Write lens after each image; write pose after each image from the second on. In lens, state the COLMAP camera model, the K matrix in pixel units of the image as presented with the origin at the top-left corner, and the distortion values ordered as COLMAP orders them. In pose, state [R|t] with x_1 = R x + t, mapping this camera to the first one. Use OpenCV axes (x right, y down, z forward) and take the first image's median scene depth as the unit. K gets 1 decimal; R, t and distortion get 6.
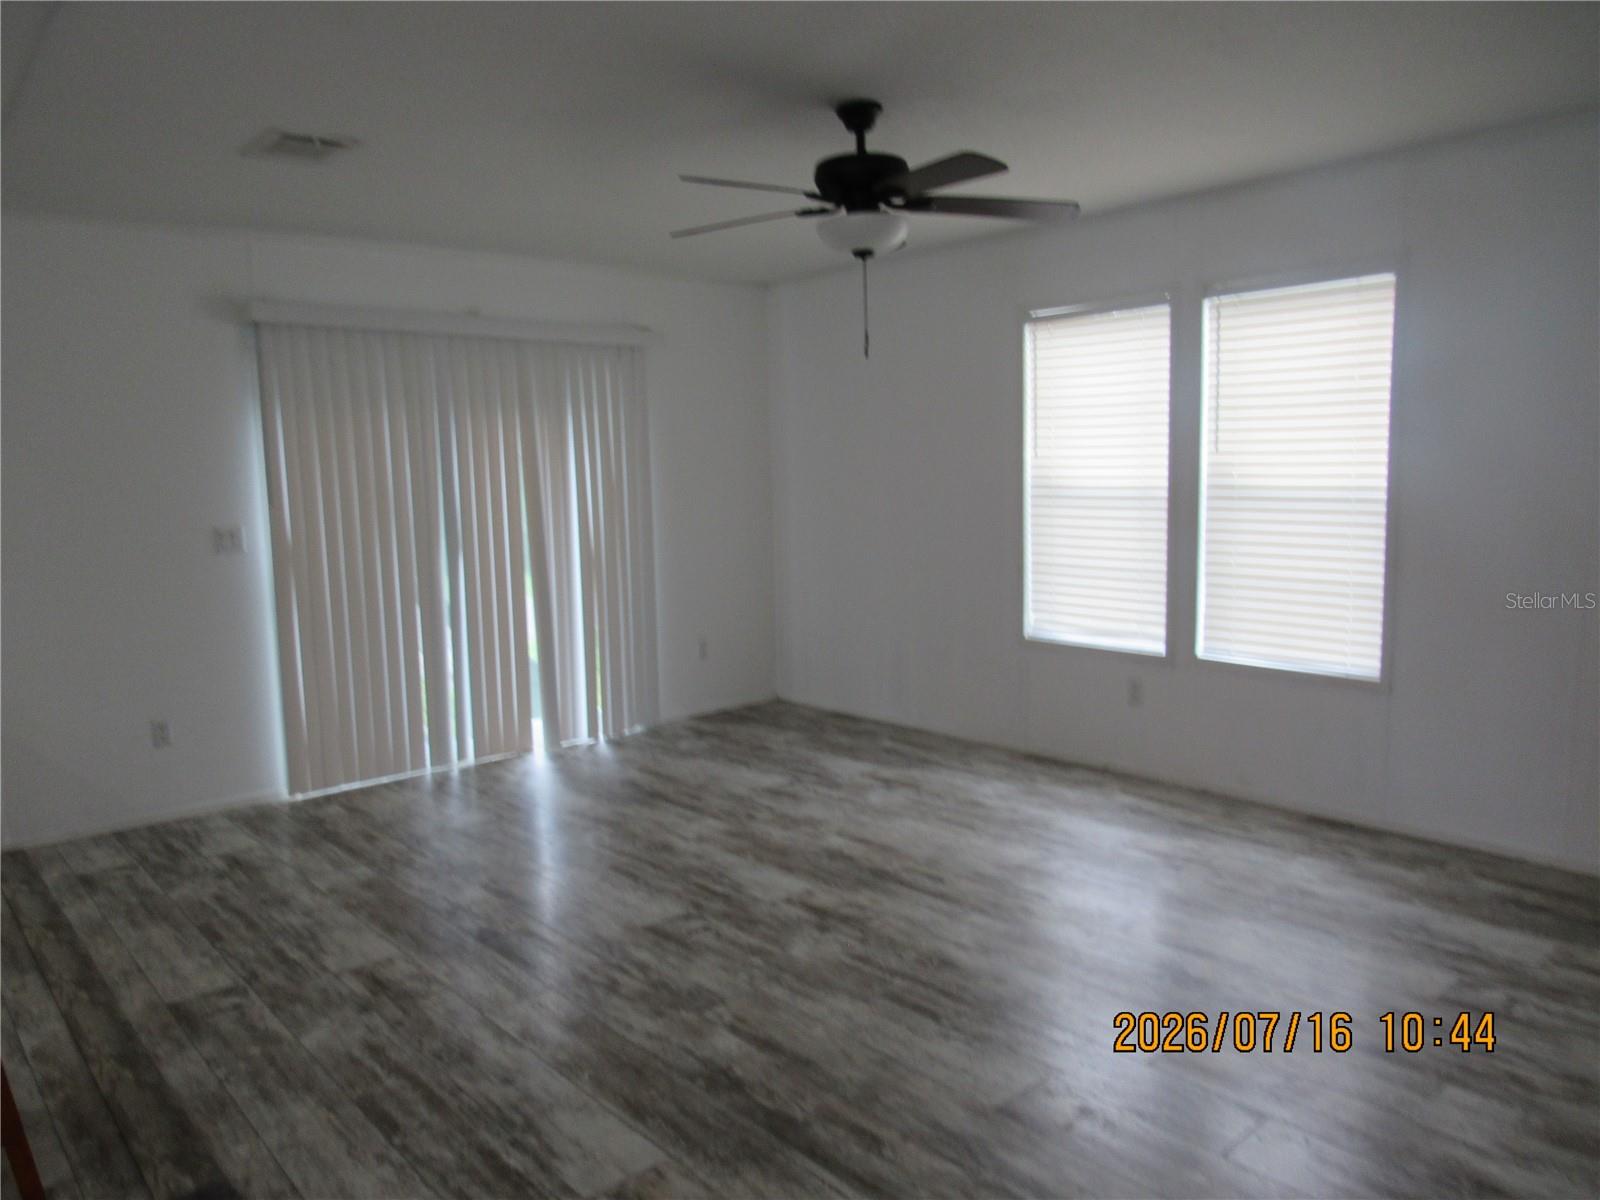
lens RADIAL K [[1152.7, 0, 811.0], [0, 1152.7, 596.8], [0, 0, 1]] dist [-0.031003, 0.022206]
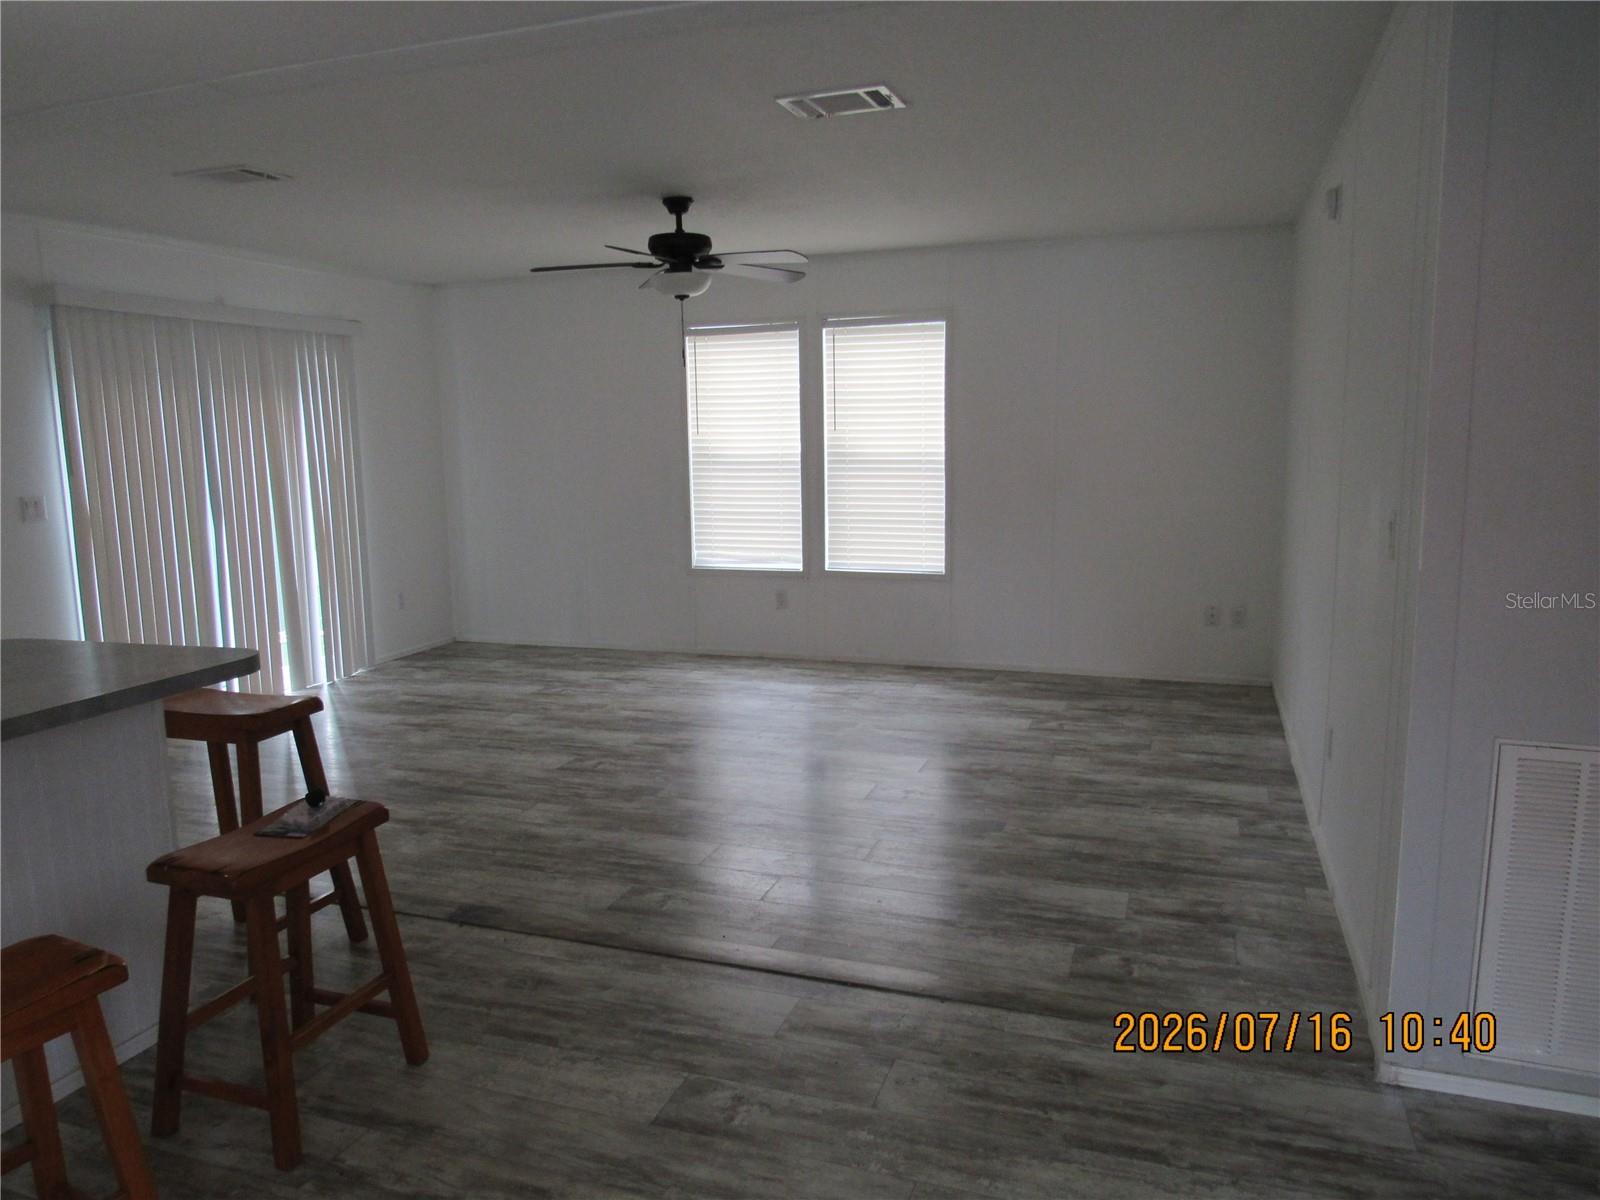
lens RADIAL K [[1163.0, 0, 812.7], [0, 1163.0, 591.9], [0, 0, 1]] dist [-0.031910, 0.002541]
pose [[0.868046, -0.062424, 0.492544, -0.435797], [0.054789, 0.998049, 0.029931, 0.036514], [-0.493452, 0.001004, 0.869772, -0.300345]]
